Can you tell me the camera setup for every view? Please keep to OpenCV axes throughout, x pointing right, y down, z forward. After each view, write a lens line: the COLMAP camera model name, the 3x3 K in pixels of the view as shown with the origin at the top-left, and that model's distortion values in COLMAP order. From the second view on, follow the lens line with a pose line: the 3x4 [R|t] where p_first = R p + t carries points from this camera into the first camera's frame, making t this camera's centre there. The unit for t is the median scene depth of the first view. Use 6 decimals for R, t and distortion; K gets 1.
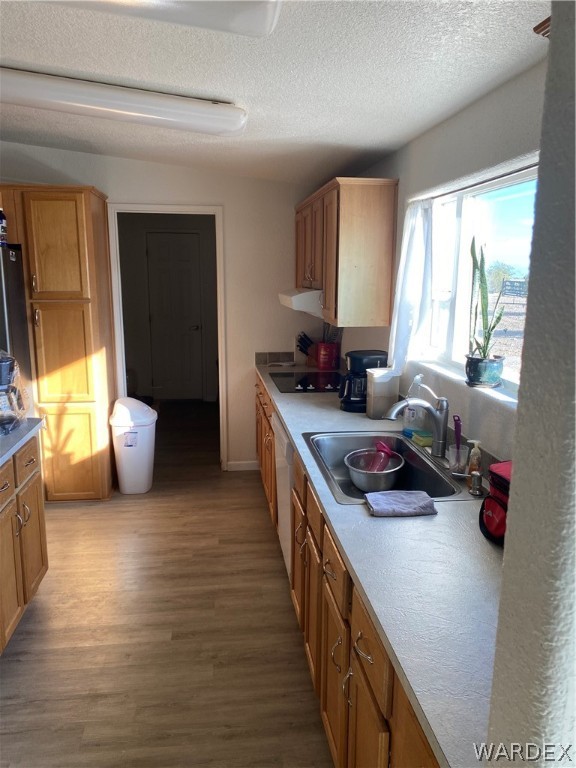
lens RADIAL K [[590.0, 0, 276.1], [0, 590.0, 388.8], [0, 0, 1]] dist [0.017528, -0.012583]
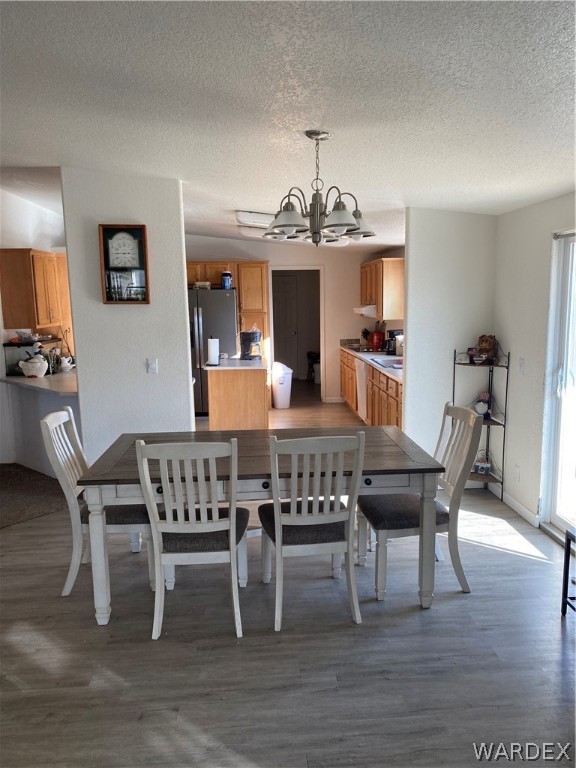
lens RADIAL K [[590.0, 0, 289.7], [0, 590.0, 390.8], [0, 0, 1]] dist [0.017528, -0.012583]
pose [[0.998678, -0.013859, -0.049492, -0.136054], [0.011834, 0.999090, -0.040976, 0.235141], [0.050015, 0.040336, 0.997934, -1.185008]]
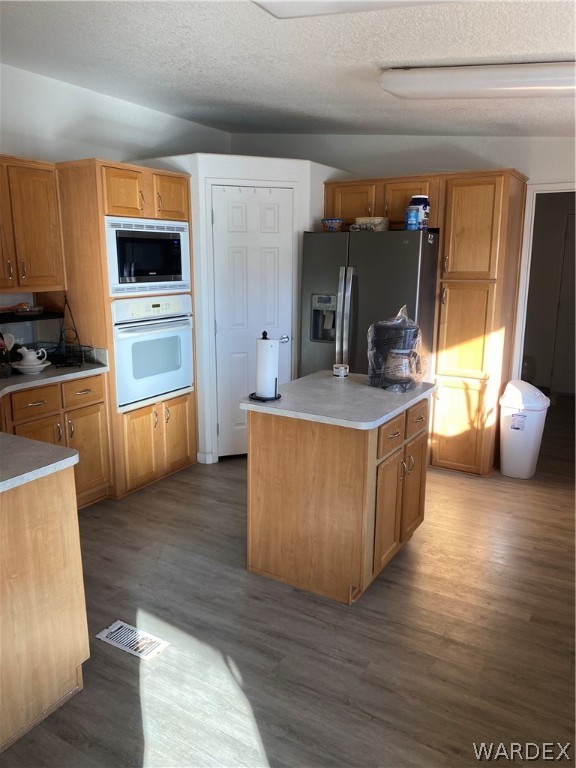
lens RADIAL K [[590.0, 0, 286.9], [0, 590.0, 385.9], [0, 0, 1]] dist [0.017528, -0.012583]
pose [[0.797342, 0.125238, -0.590390, 0.027528], [-0.118145, 0.991696, 0.050807, 0.023763], [0.591850, 0.029241, 0.805517, -0.041032]]
